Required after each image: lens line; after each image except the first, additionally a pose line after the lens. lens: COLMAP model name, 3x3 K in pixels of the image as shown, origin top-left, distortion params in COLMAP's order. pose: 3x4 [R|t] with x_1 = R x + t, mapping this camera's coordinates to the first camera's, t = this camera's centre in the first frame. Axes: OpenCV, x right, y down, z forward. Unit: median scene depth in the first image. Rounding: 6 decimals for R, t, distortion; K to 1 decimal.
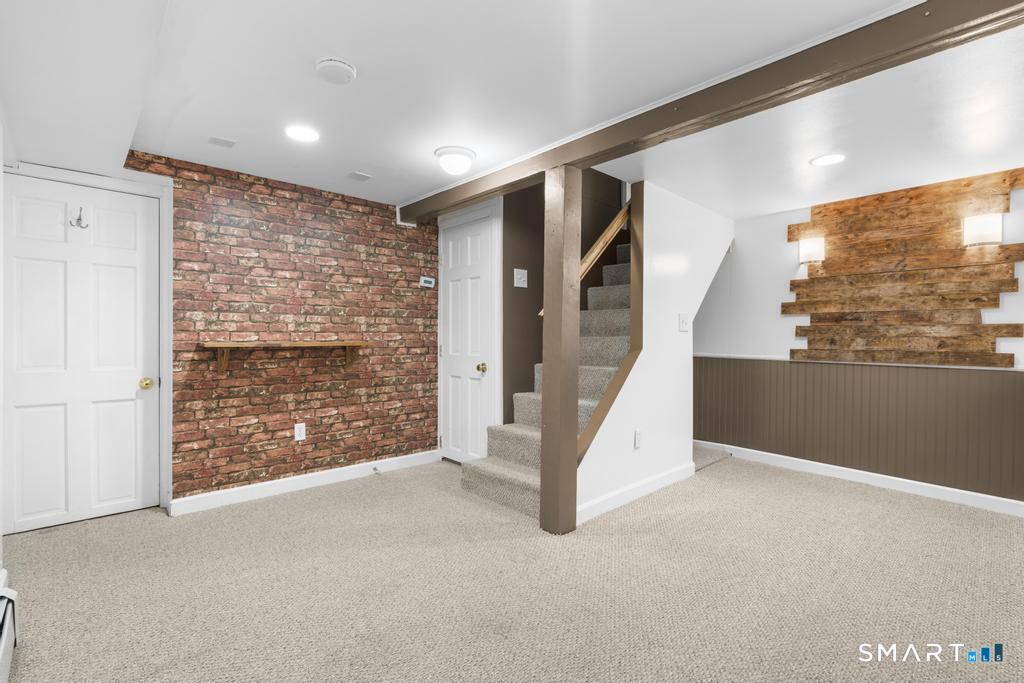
lens RADIAL K [[459.8, 0, 511.4], [0, 459.8, 340.7], [0, 0, 1]] dist [0.000587, 0.000287]
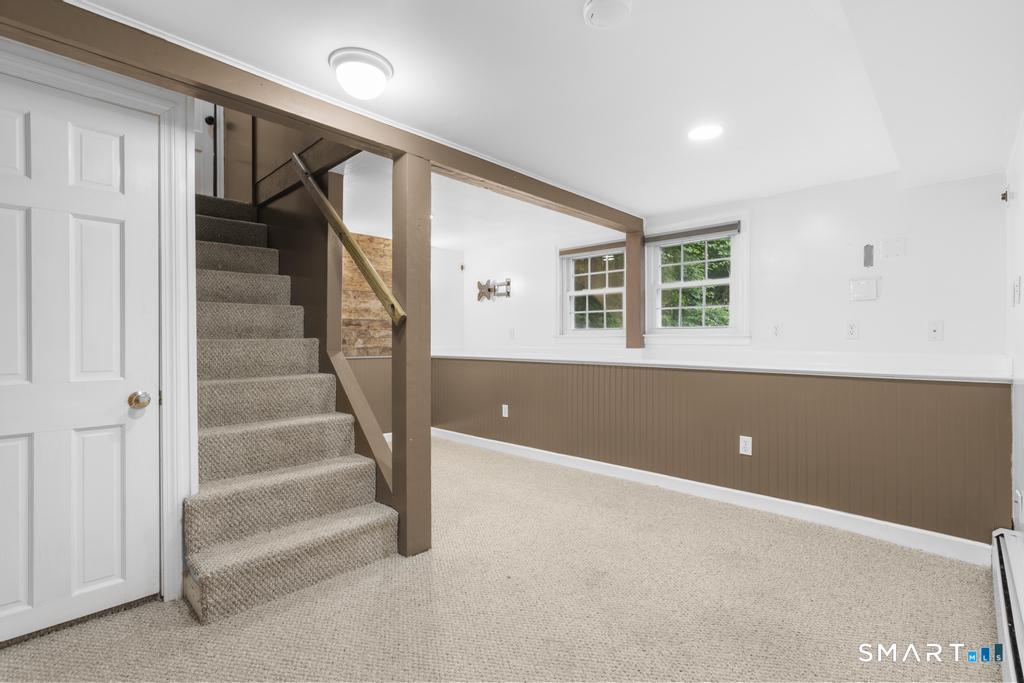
lens RADIAL K [[459.8, 0, 511.6], [0, 459.8, 338.5], [0, 0, 1]] dist [0.000587, 0.000287]
pose [[-0.040367, -0.005536, 0.999170, -0.609135], [0.008966, 0.999942, 0.005902, -0.010394], [-0.999145, 0.009197, -0.040315, 0.618298]]
